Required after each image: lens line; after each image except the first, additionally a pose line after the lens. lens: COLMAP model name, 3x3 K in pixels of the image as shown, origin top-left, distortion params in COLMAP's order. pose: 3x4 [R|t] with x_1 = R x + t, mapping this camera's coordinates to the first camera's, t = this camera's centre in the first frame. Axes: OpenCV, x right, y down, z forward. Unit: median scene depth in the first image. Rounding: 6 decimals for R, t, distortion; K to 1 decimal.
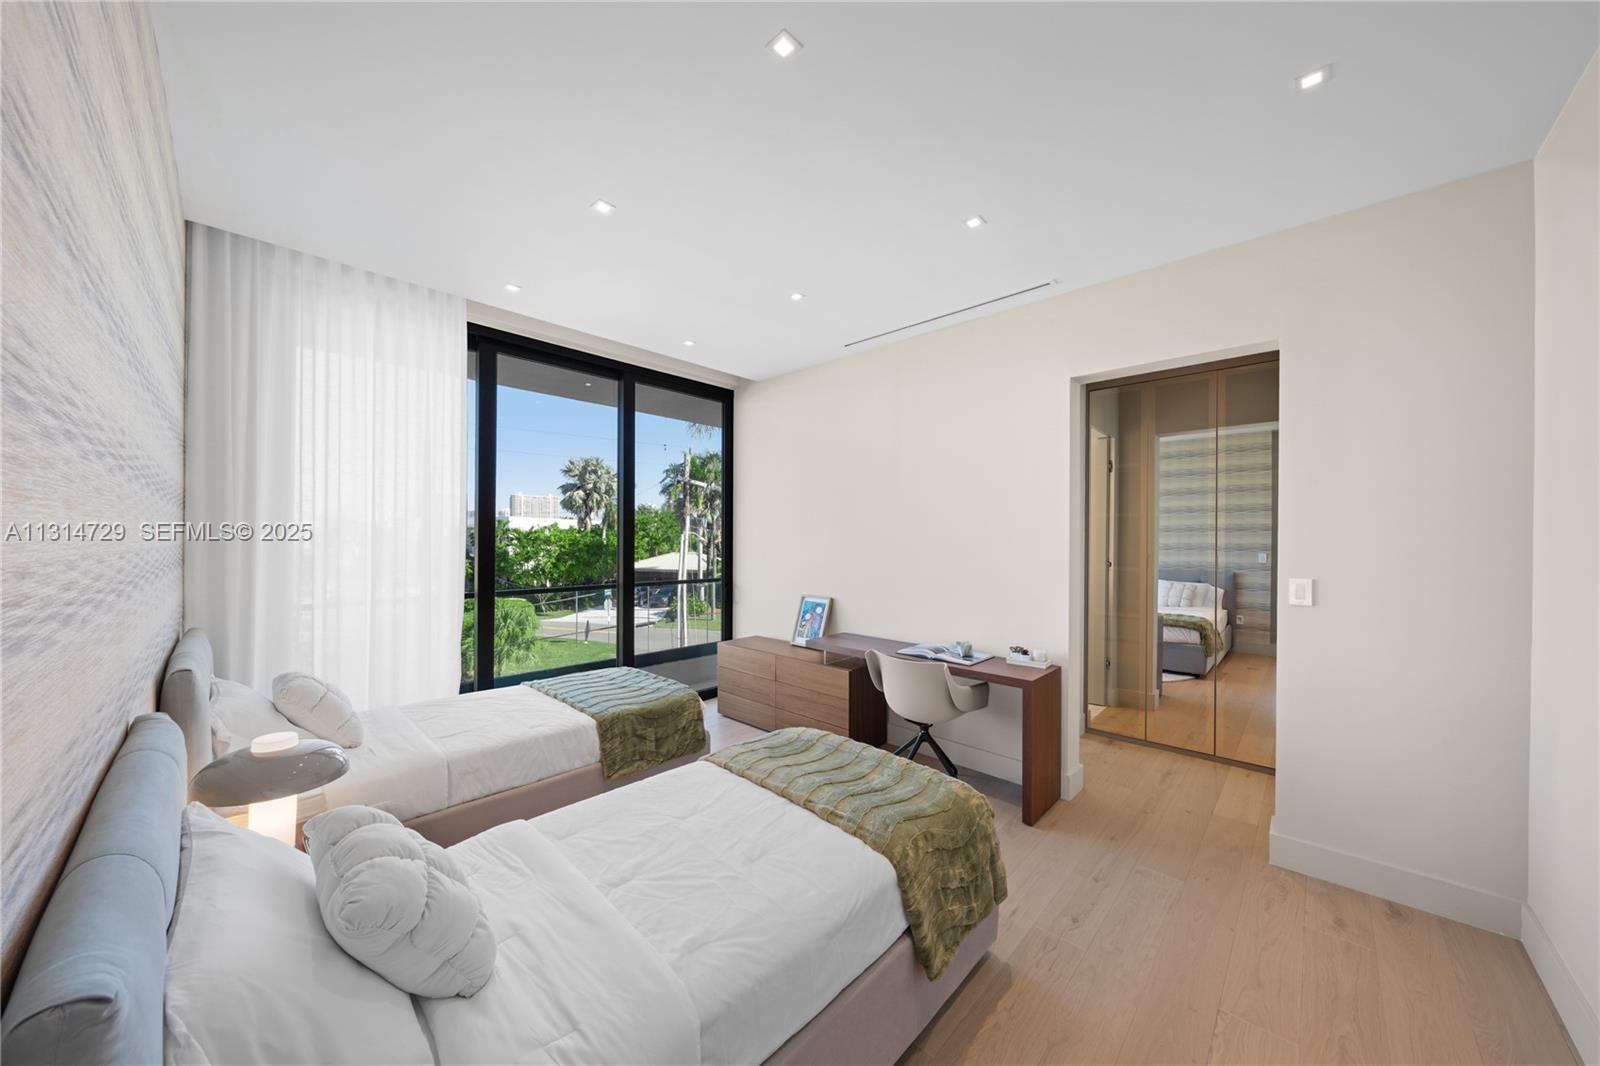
lens RADIAL K [[545.8, 0, 776.6], [0, 545.8, 536.7], [0, 0, 1]] dist [-0.000246, -0.000010]
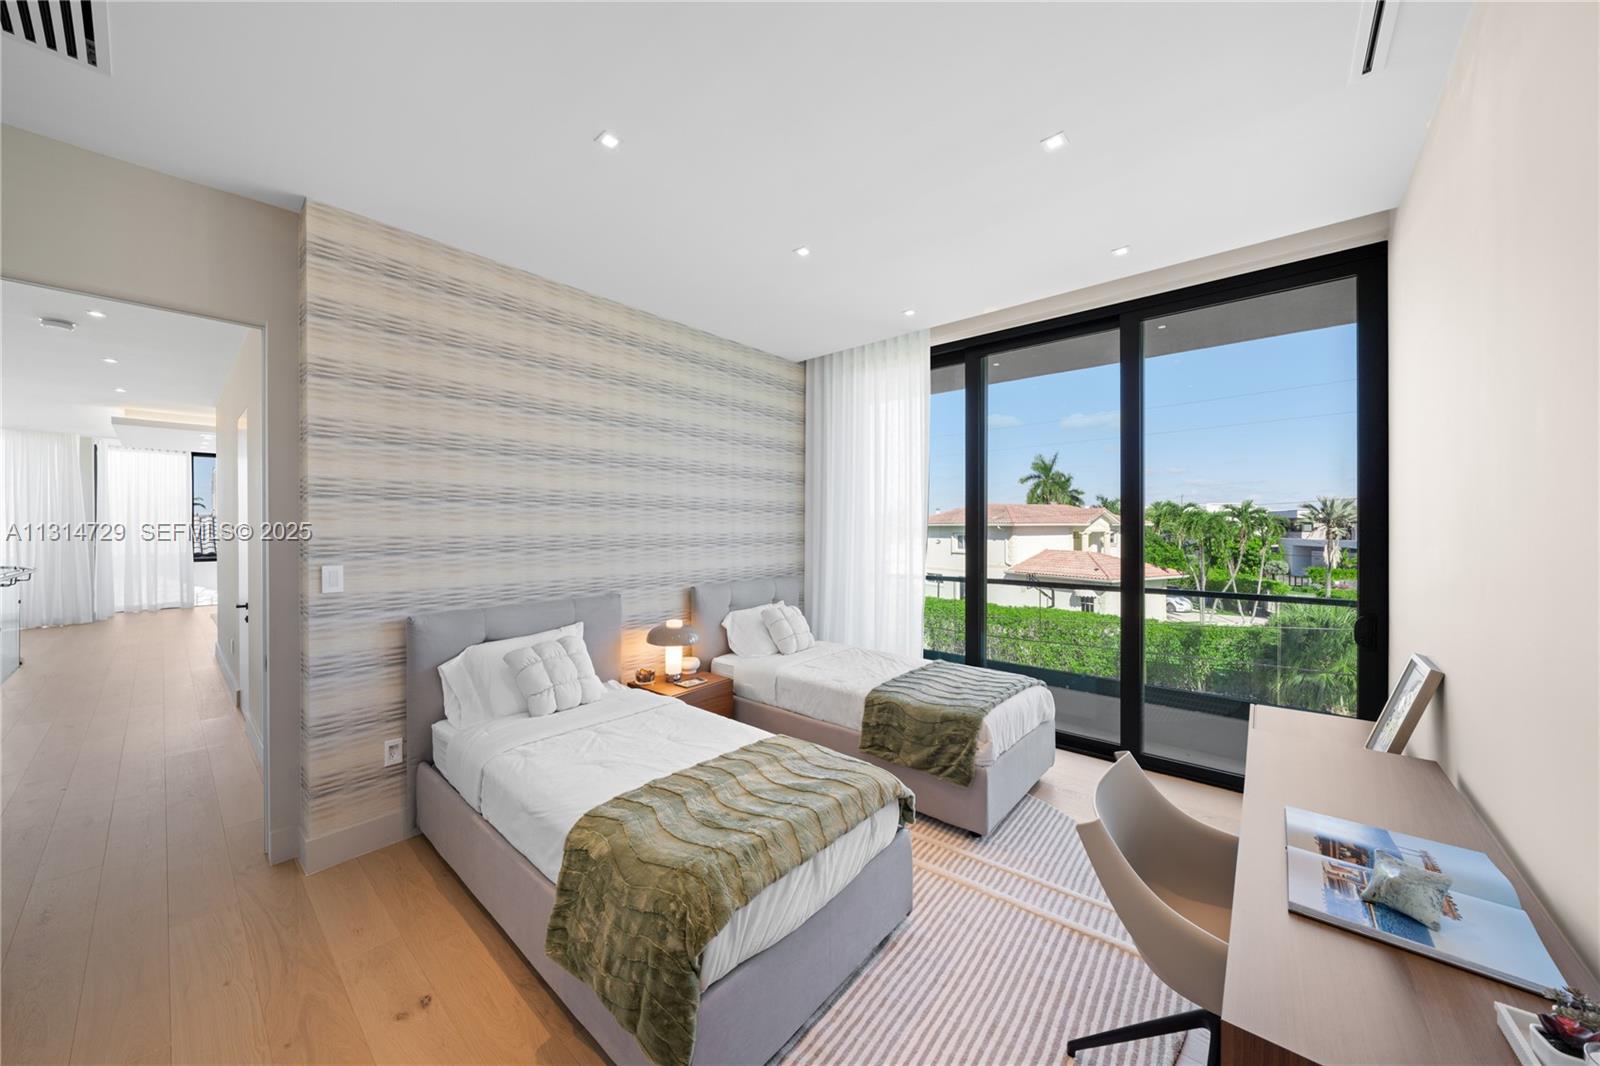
lens RADIAL K [[557.1, 0, 800.0], [0, 557.1, 533.0], [0, 0, 1]] dist [-0.000545, -0.000021]
pose [[0.074363, 0.004305, -0.997222, 0.620186], [0.006133, 0.999970, 0.004774, 0.003125], [0.997212, -0.006471, 0.074334, 0.624195]]
